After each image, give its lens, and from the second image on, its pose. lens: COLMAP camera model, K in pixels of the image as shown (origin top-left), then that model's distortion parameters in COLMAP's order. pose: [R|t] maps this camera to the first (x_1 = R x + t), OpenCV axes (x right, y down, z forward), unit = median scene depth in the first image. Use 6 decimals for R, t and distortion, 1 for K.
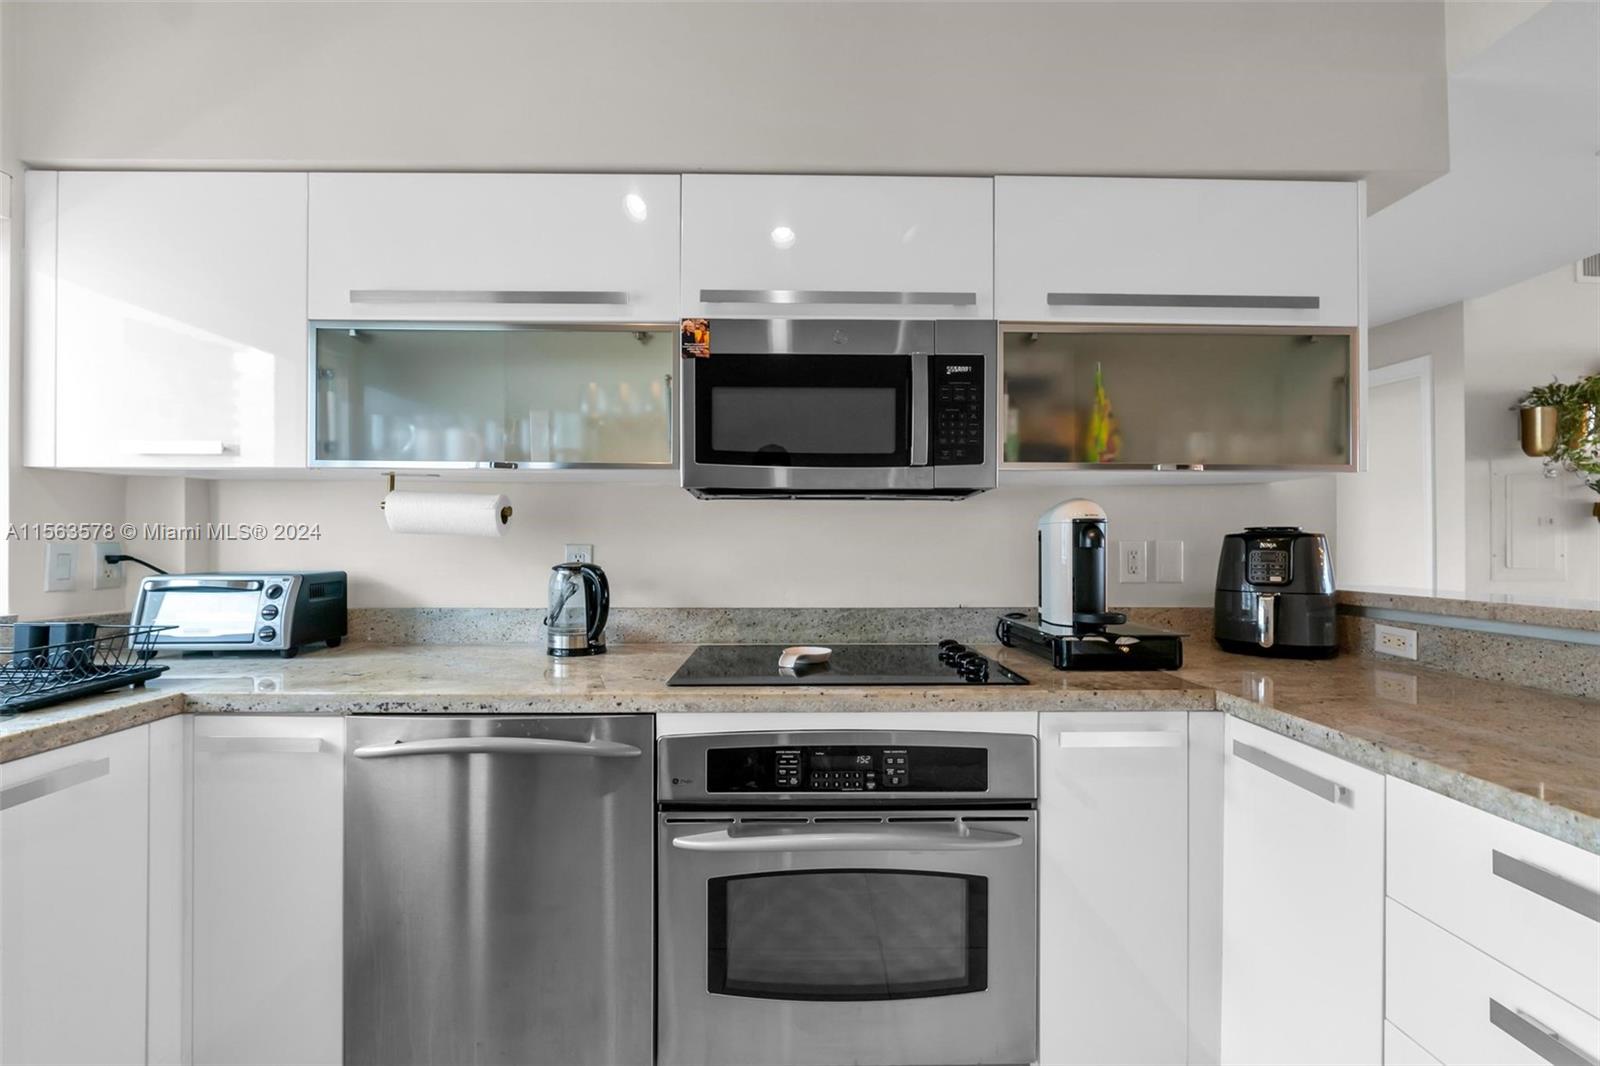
lens RADIAL K [[677.2, 0, 795.6], [0, 677.2, 536.7], [0, 0, 1]] dist [-0.003642, -0.000248]
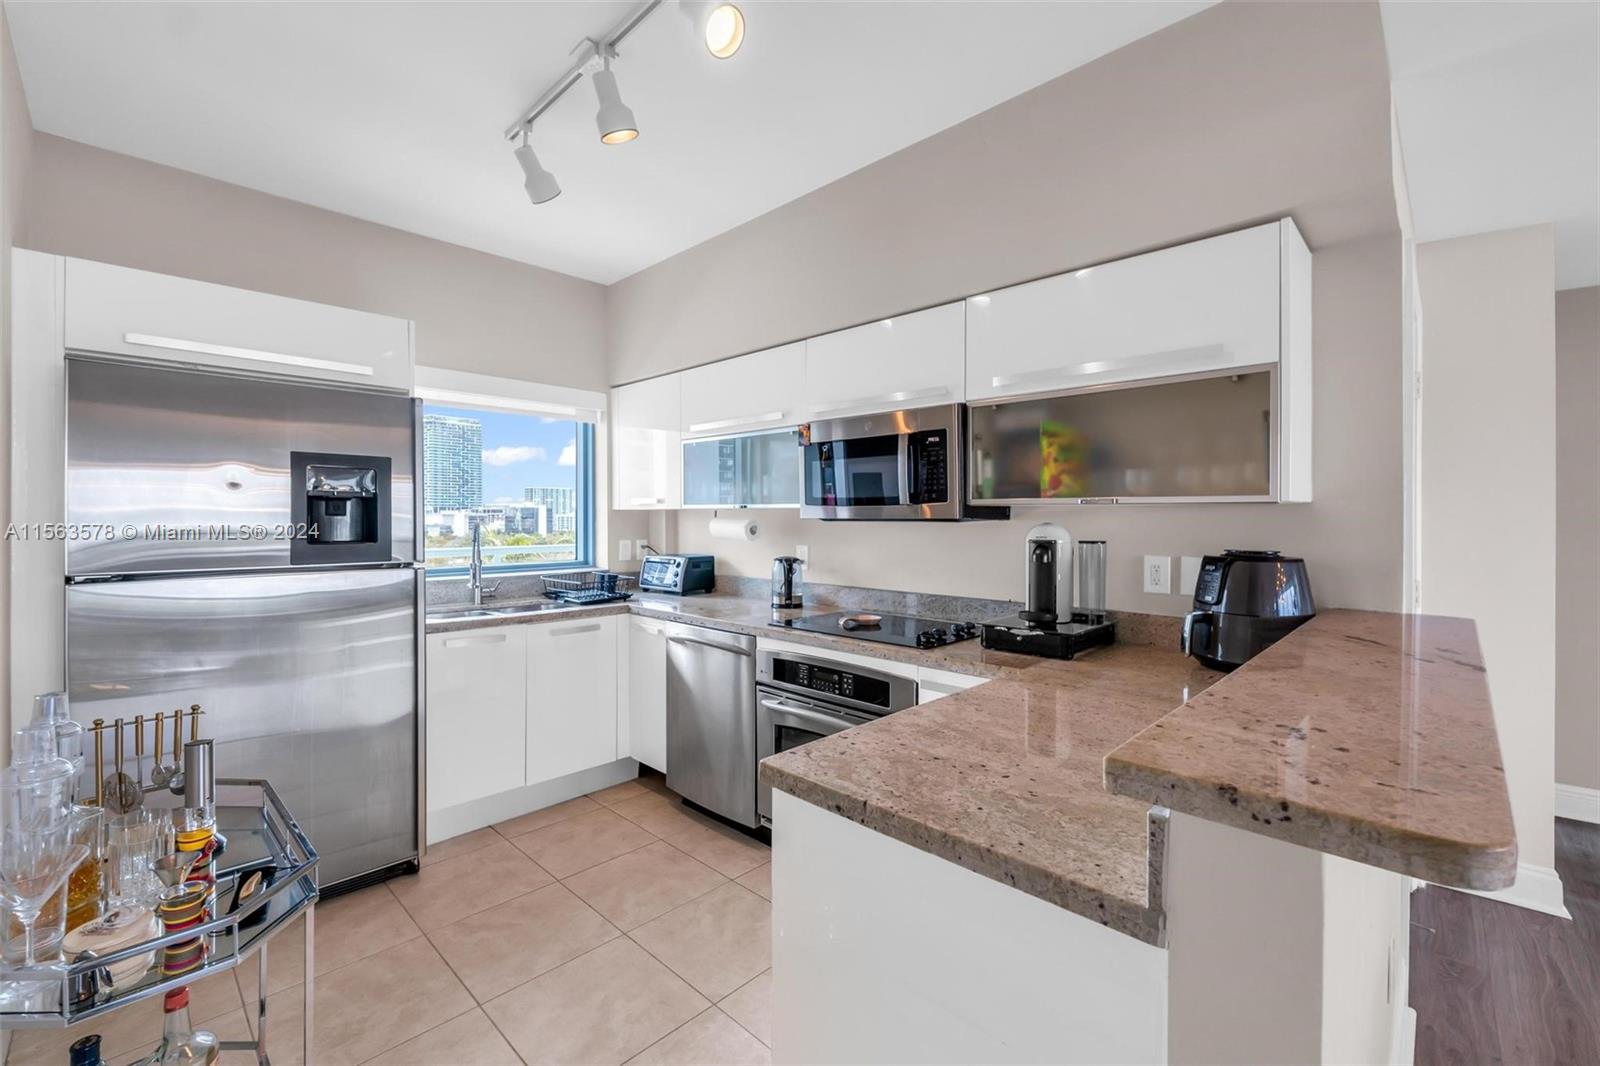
lens RADIAL K [[664.5, 0, 793.9], [0, 664.5, 528.7], [0, 0, 1]] dist [-0.007114, -0.000489]
pose [[0.709364, 0.011026, -0.704756, 0.991903], [0.006543, 0.999732, 0.022227, -0.079688], [0.704812, -0.020378, 0.709102, -0.243939]]
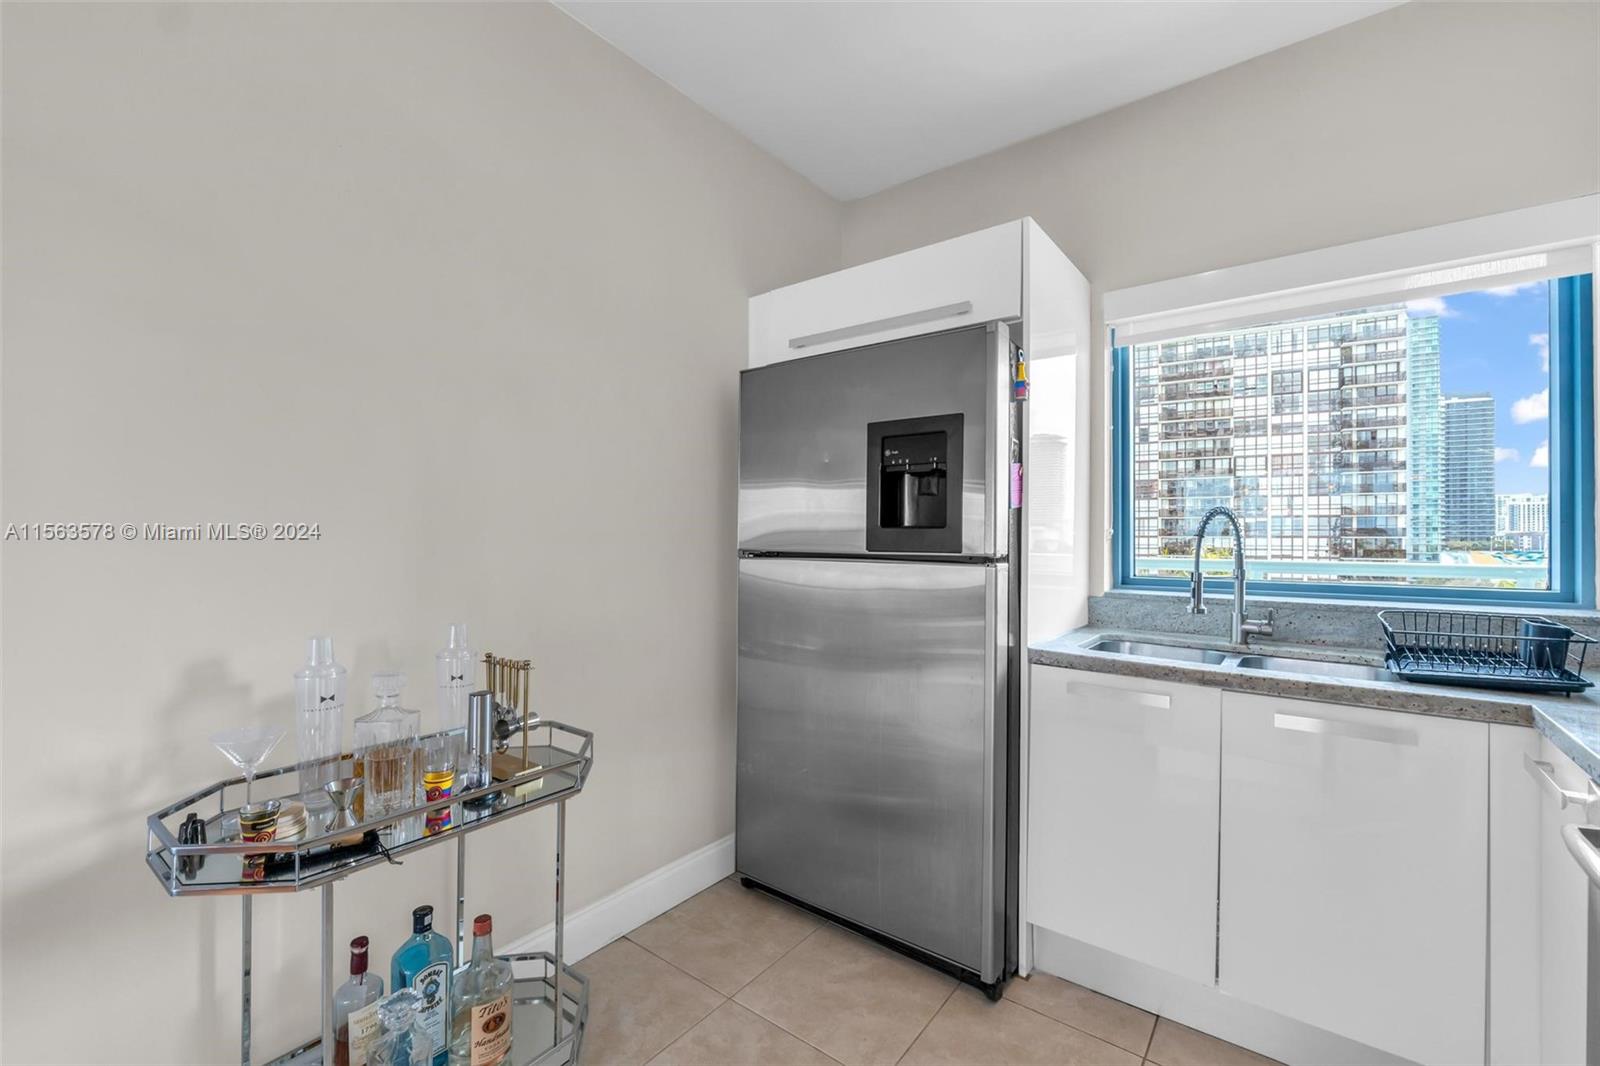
lens RADIAL K [[672.5, 0, 795.0], [0, 672.5, 526.9], [0, 0, 1]] dist [-0.005690, -0.000409]
pose [[-0.621811, -0.012282, -0.783071, 0.374425], [0.004064, 0.999813, -0.018908, -0.006053], [0.783157, -0.014940, -0.621645, 0.609287]]
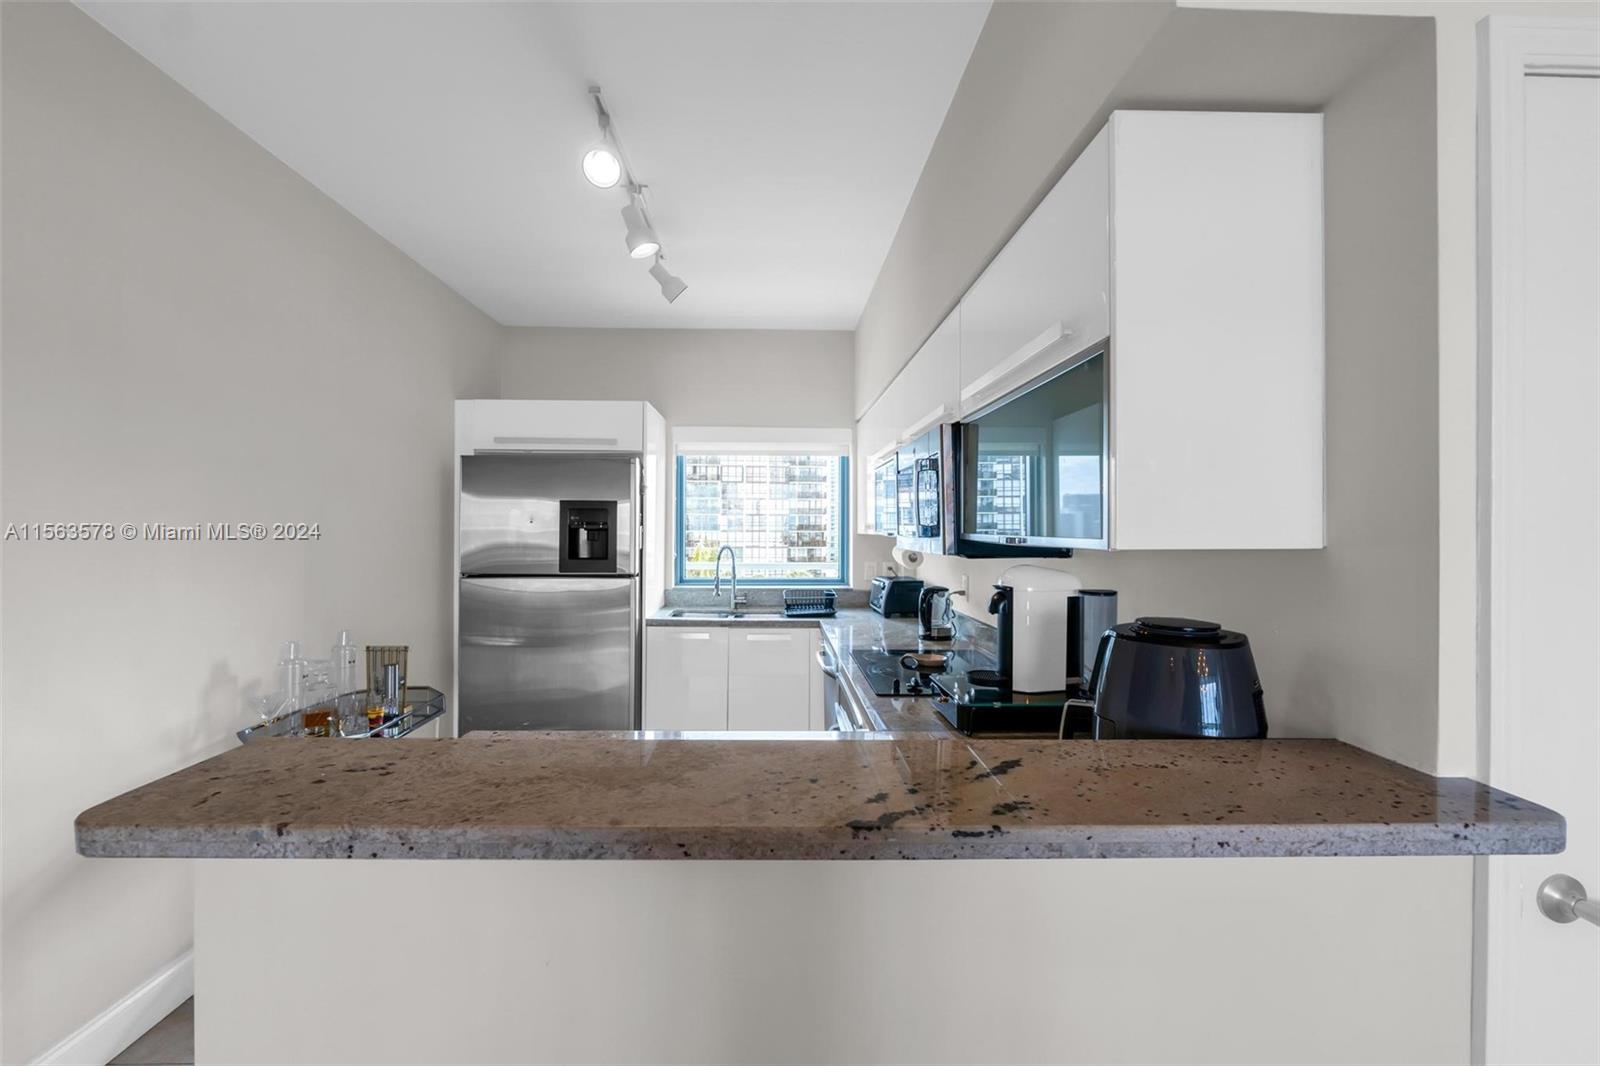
lens RADIAL K [[672.5, 0, 795.0], [0, 672.5, 526.9], [0, 0, 1]] dist [-0.005690, -0.000409]
pose [[0.019792, -0.004408, -0.999794, 1.460481], [0.007592, 0.999962, -0.004259, -0.111804], [0.999775, -0.007506, 0.019825, 0.665179]]
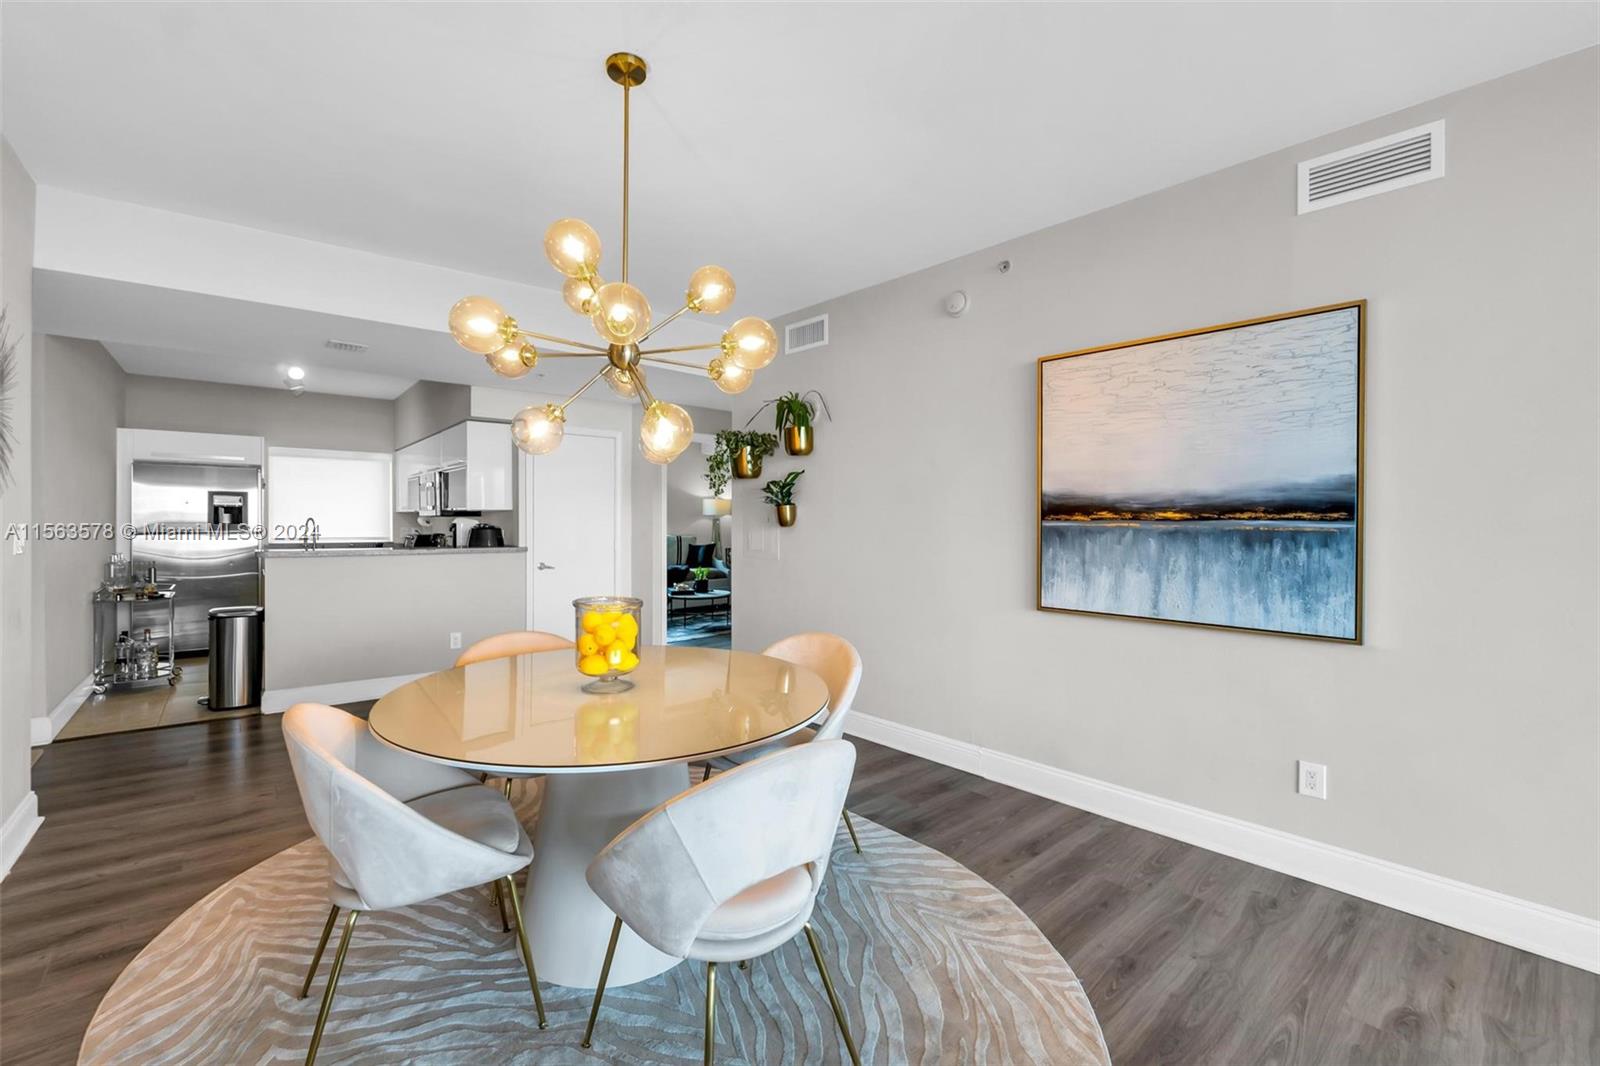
lens RADIAL K [[672.5, 0, 795.0], [0, 672.5, 526.9], [0, 0, 1]] dist [-0.005690, -0.000409]
pose [[0.618536, 0.008435, -0.785711, 4.261252], [0.007161, 0.999840, 0.016371, -0.047574], [0.785724, -0.015753, 0.618377, 0.245416]]
